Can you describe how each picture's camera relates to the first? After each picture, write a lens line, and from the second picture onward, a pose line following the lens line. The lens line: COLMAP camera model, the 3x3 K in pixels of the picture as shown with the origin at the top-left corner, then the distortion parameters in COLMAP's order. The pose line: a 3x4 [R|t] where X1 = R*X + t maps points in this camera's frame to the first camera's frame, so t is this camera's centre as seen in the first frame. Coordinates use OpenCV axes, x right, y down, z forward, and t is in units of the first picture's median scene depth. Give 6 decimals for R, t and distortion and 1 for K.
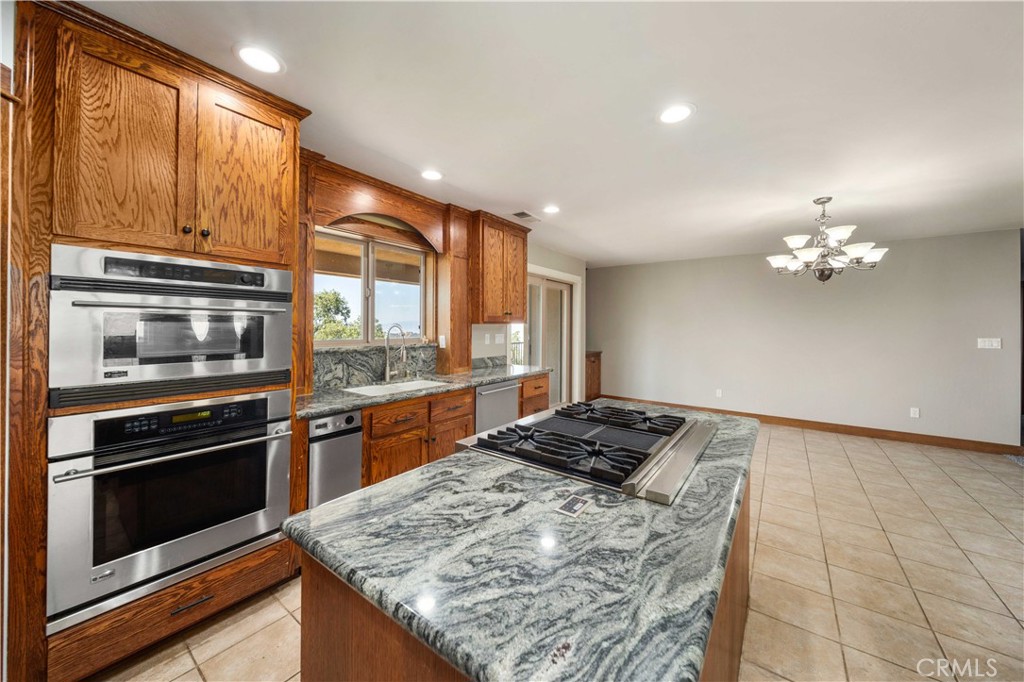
lens RADIAL K [[370.8, 0, 509.3], [0, 370.8, 323.1], [0, 0, 1]] dist [-0.000055, -0.000027]
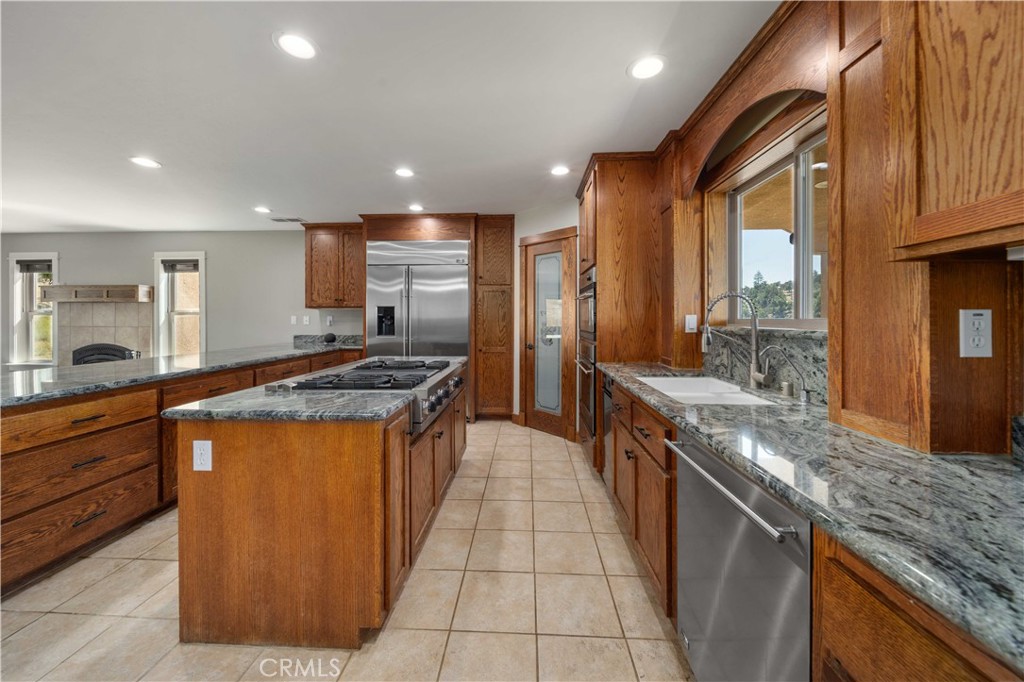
lens RADIAL K [[358.9, 0, 511.7], [0, 358.9, 317.8], [0, 0, 1]] dist [-0.004080, -0.000178]
pose [[-0.825801, -0.010747, -0.563859, 0.443641], [-0.004164, 0.999907, -0.012961, 0.073300], [0.563946, -0.008355, -0.825769, 1.745046]]
